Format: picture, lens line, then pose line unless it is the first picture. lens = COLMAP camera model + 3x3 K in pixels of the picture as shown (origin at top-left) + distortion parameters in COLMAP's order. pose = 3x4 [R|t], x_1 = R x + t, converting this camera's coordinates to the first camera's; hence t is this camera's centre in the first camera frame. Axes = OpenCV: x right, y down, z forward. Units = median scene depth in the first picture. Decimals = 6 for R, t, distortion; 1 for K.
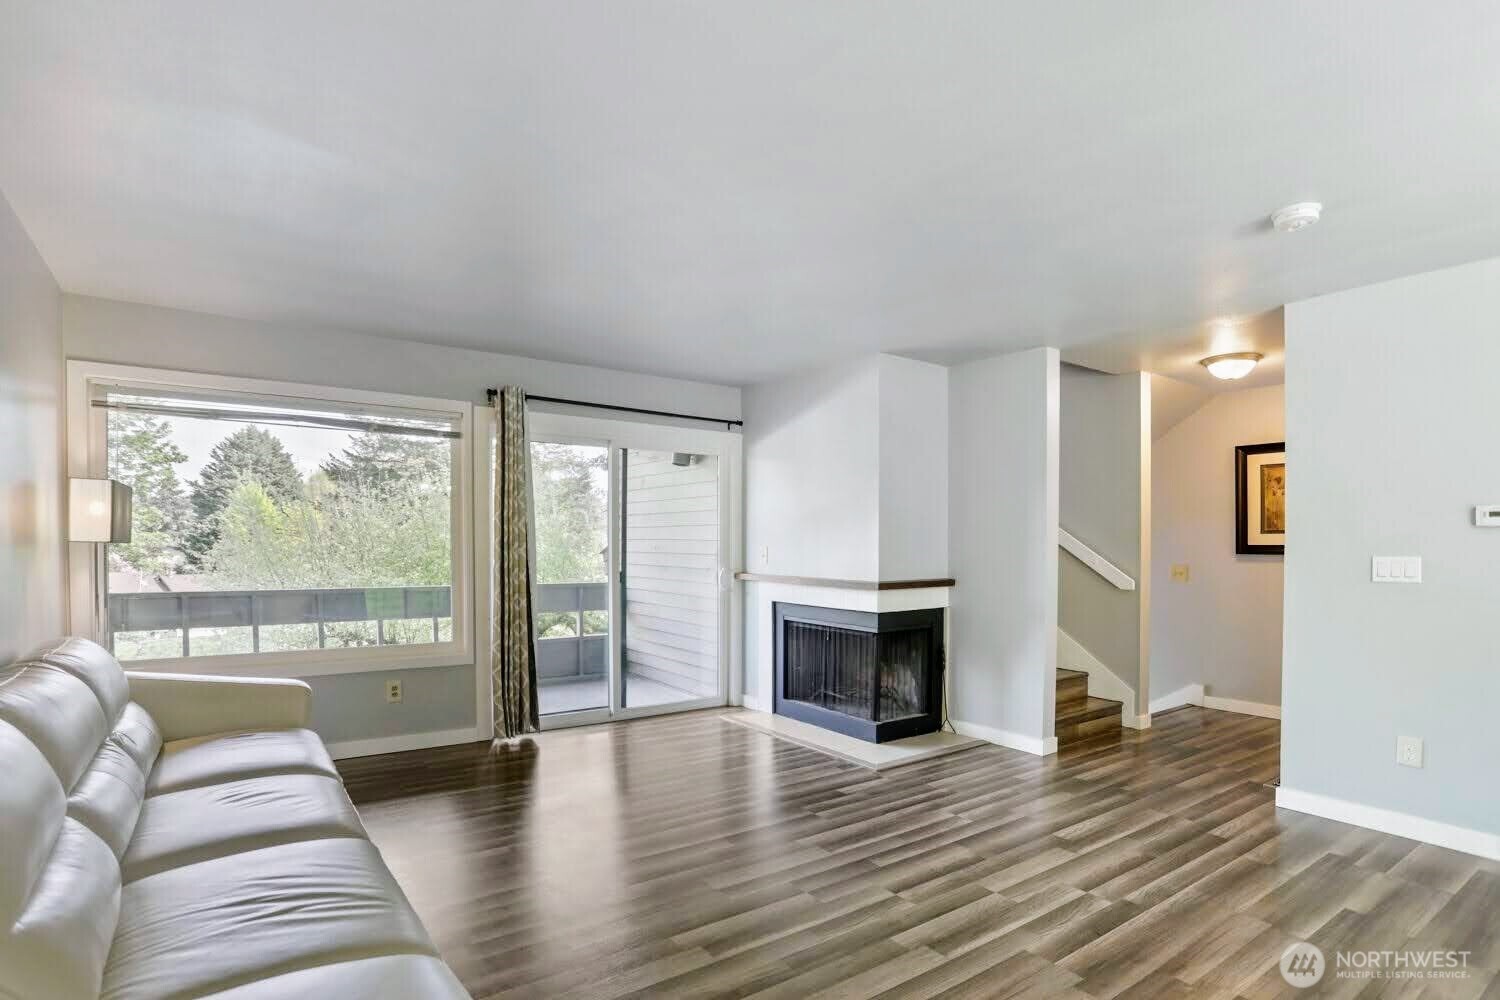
lens RADIAL K [[763.2, 0, 757.1], [0, 763.2, 555.4], [0, 0, 1]] dist [-0.029720, 0.001317]
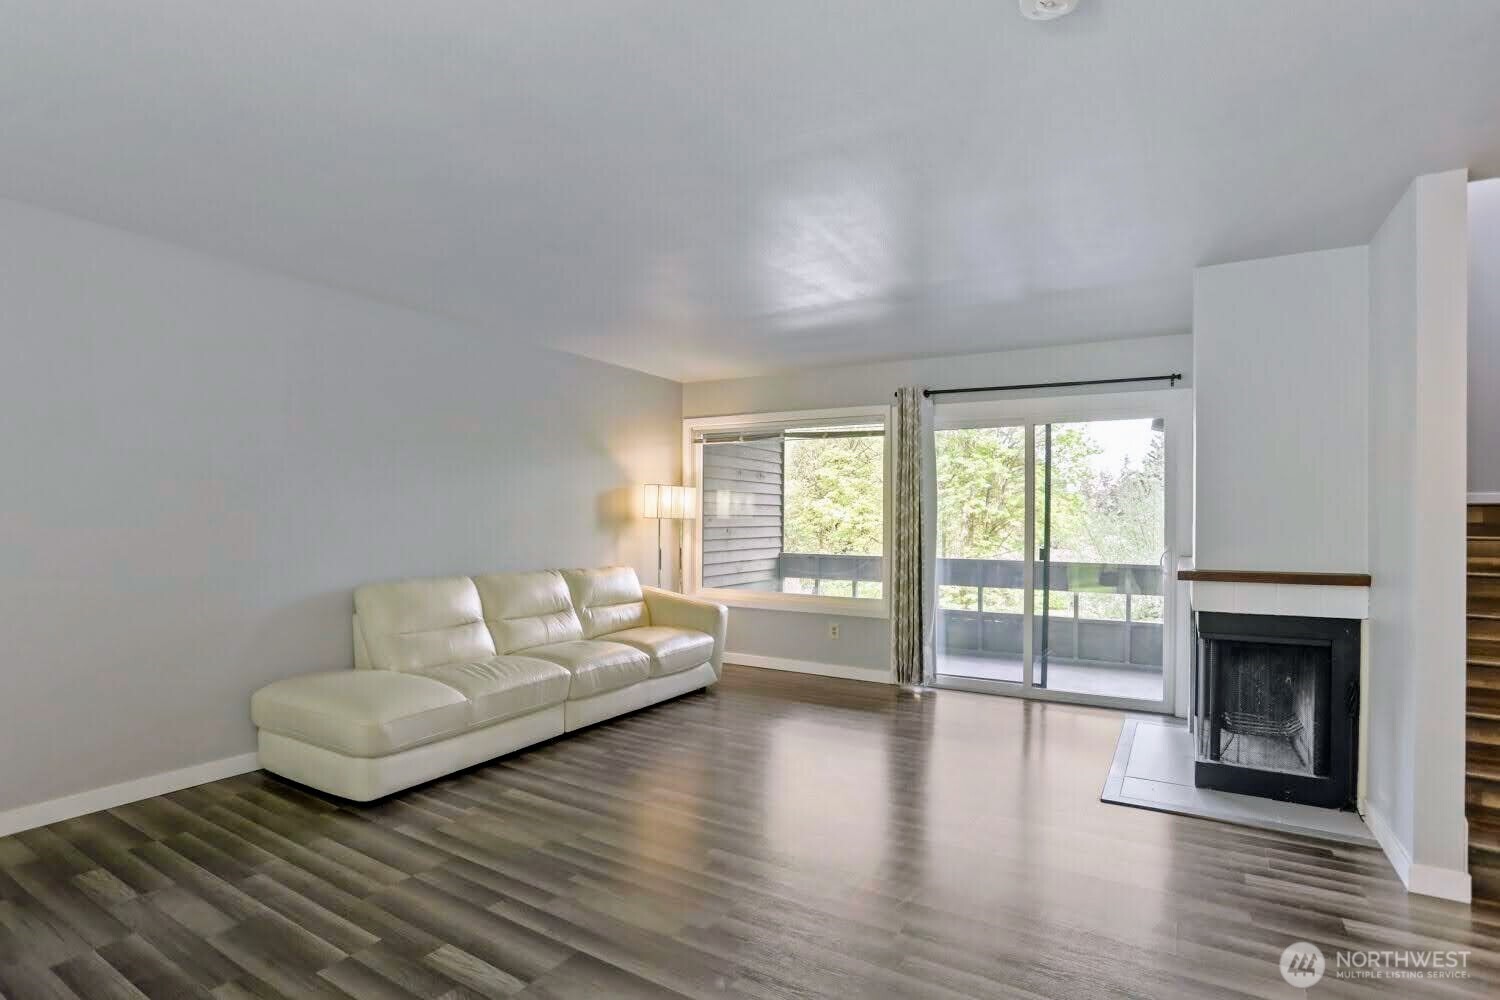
lens RADIAL K [[763.2, 0, 755.7], [0, 763.2, 499.3], [0, 0, 1]] dist [-0.029720, 0.001317]
pose [[0.422245, -0.026498, -0.906094, 0.601153], [-0.018354, 0.999118, -0.037771, 0.000890], [0.906296, 0.032579, 0.421387, 0.268523]]
